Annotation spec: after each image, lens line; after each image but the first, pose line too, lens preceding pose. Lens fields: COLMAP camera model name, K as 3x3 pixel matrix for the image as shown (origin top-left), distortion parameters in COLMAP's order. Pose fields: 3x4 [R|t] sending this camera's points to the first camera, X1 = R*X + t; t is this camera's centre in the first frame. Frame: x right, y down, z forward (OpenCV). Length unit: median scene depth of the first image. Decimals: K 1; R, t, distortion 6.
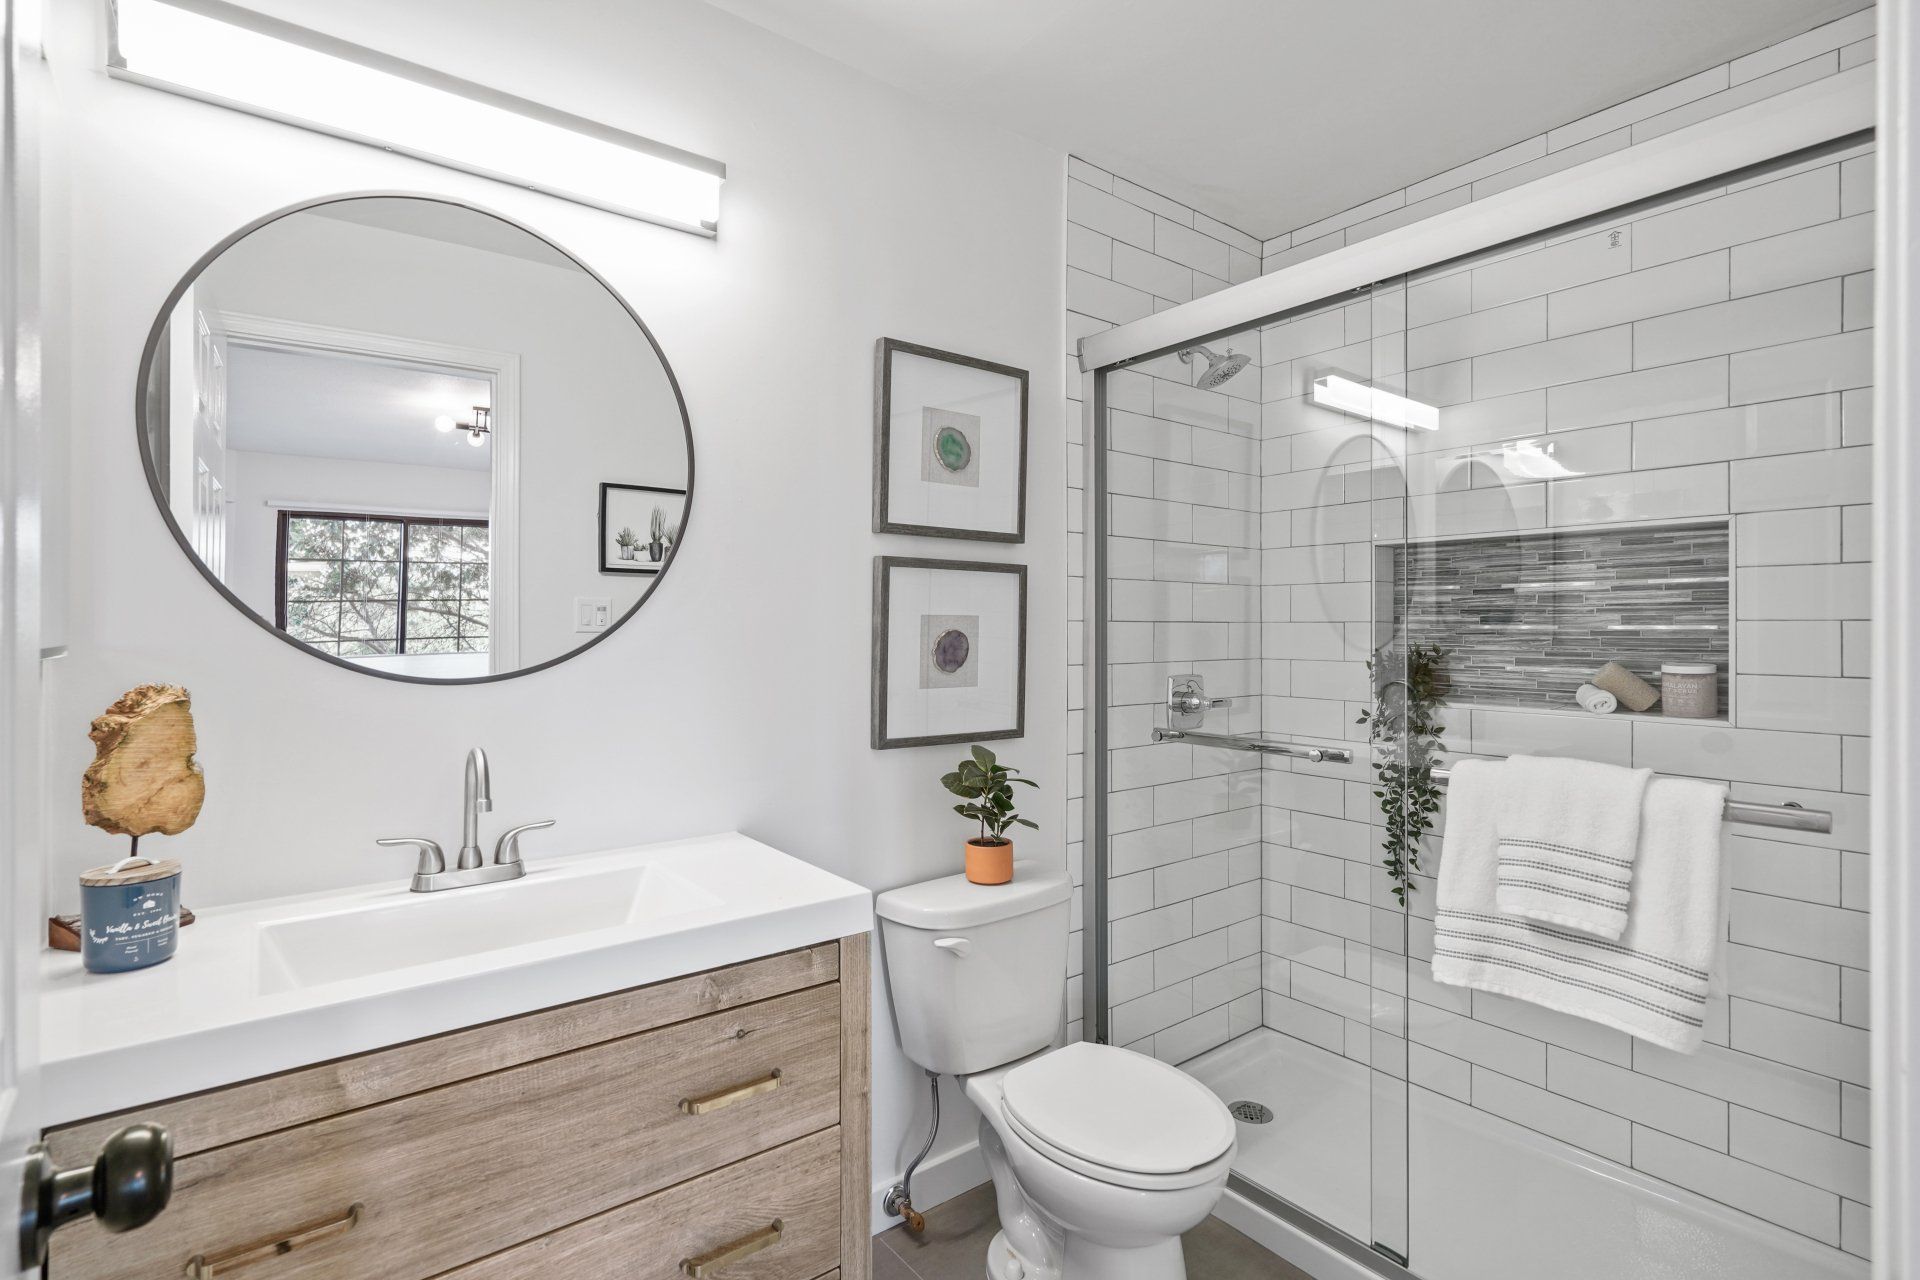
lens RADIAL K [[885.5, 0, 961.1], [0, 885.5, 627.4], [0, 0, 1]] dist [-0.000937, -0.000457]
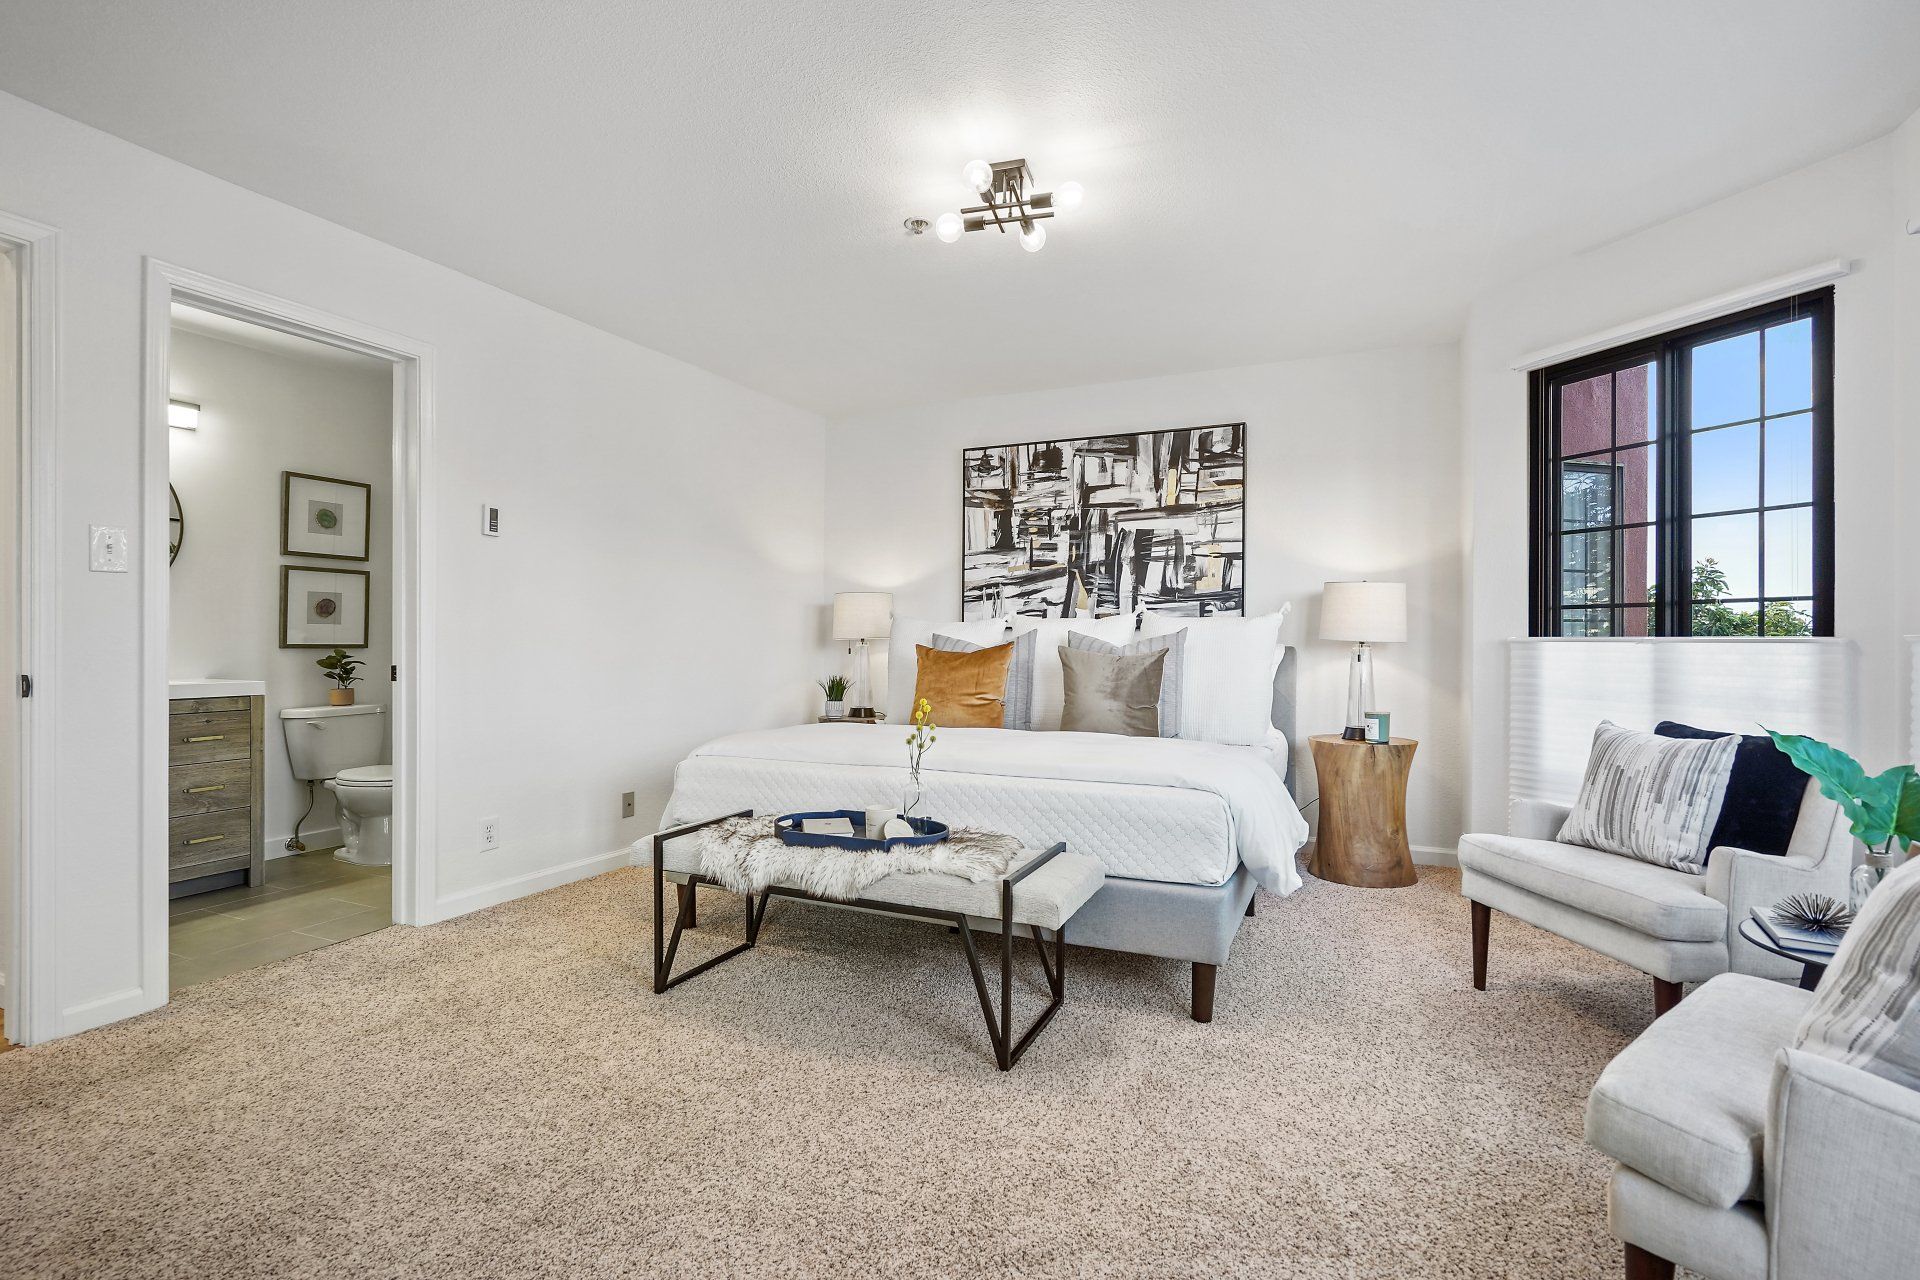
lens RADIAL K [[885.5, 0, 959.6], [0, 885.5, 642.2], [0, 0, 1]] dist [-0.000937, -0.000457]
pose [[0.893811, 0.001465, 0.448442, 0.418665], [-0.002501, 0.999995, 0.001717, 0.104802], [-0.448438, -0.002656, 0.893810, -1.726438]]
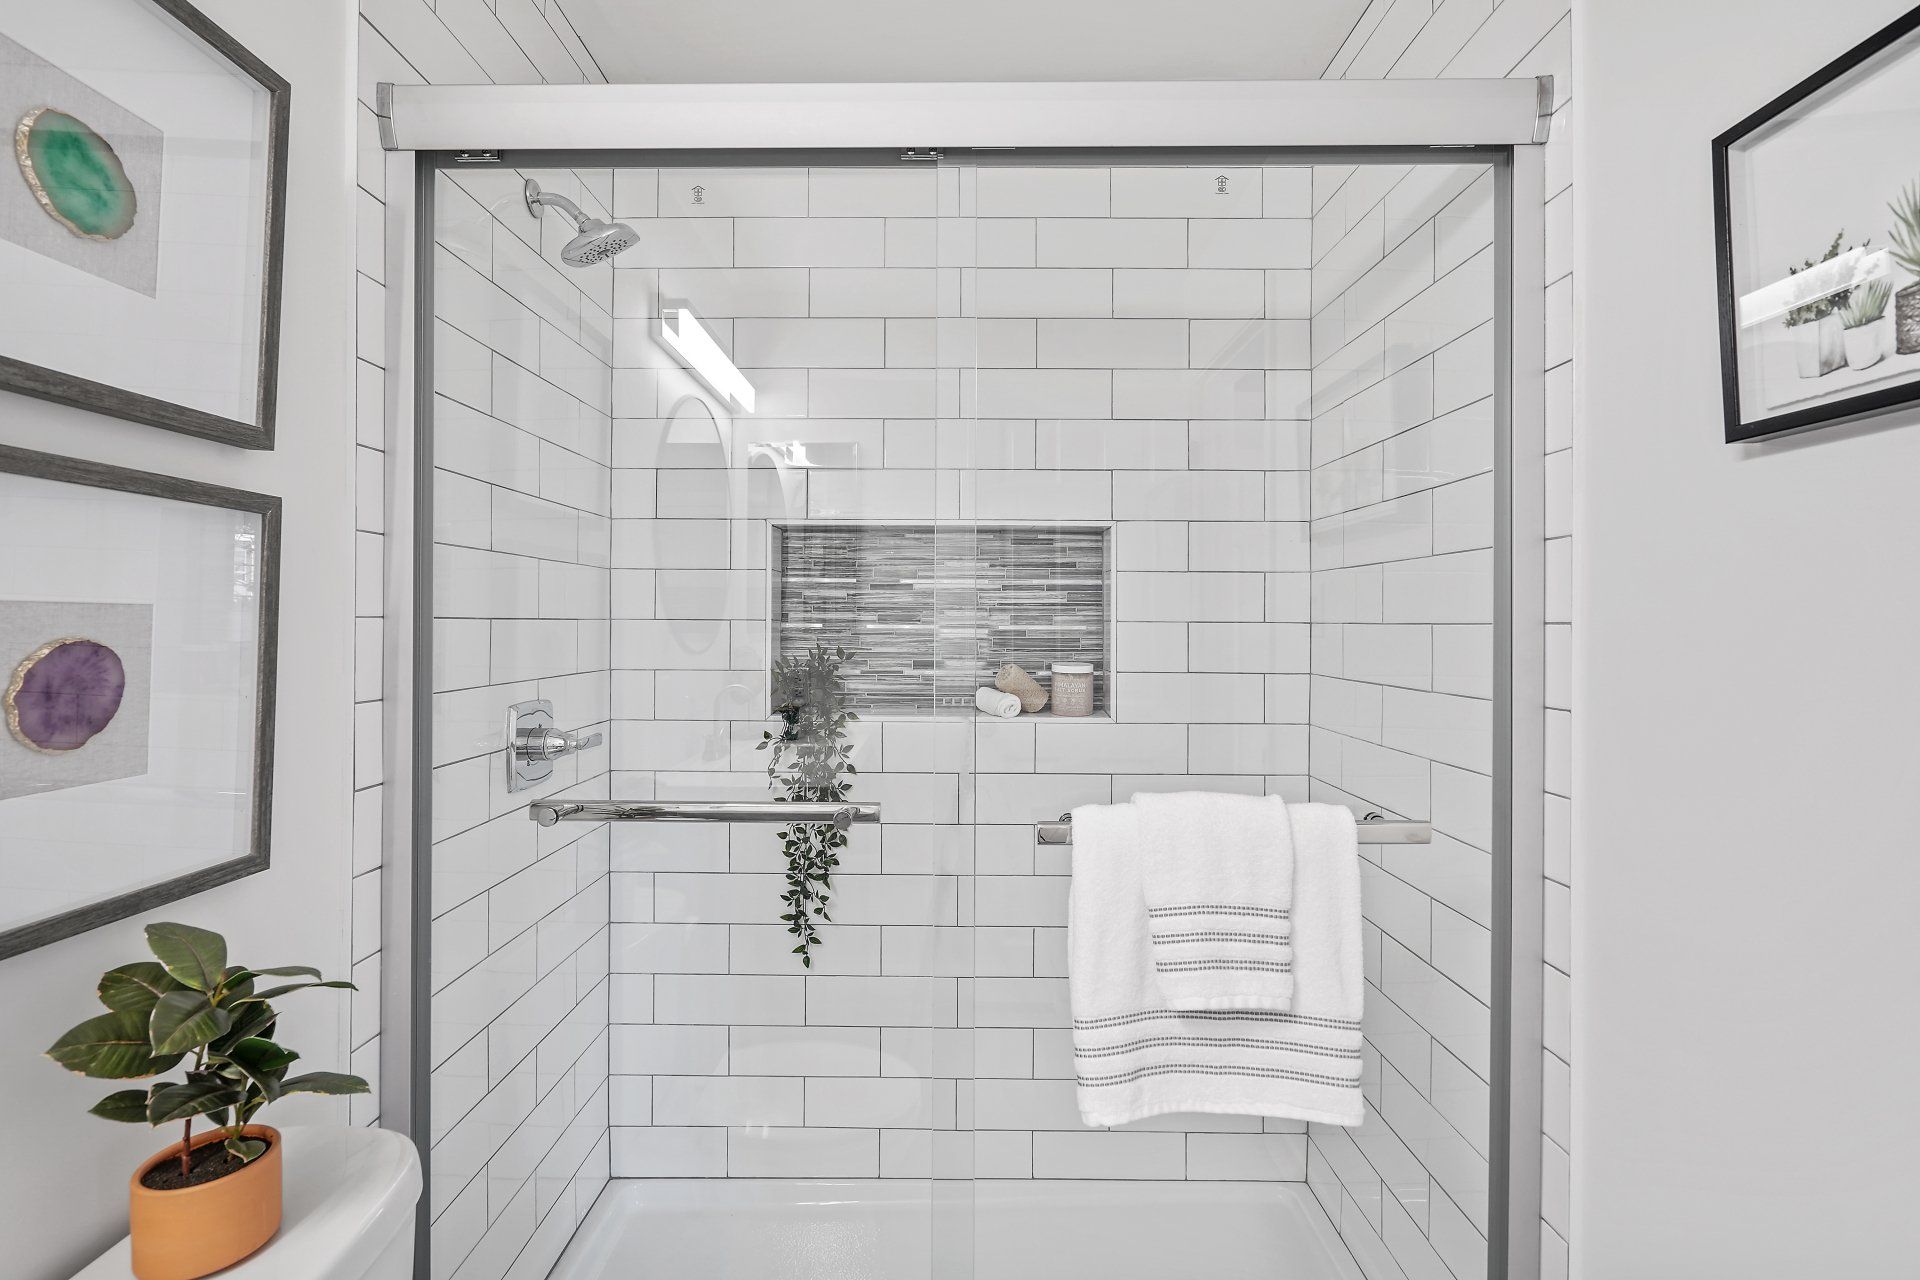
lens RADIAL K [[885.5, 0, 942.0], [0, 885.5, 616.7], [0, 0, 1]] dist [-0.000937, -0.000457]
pose [[0.629552, 0.006333, 0.776933, -0.070805], [-0.003650, 0.999980, -0.005193, -0.006708], [-0.776950, 0.000433, 0.629562, 0.453241]]
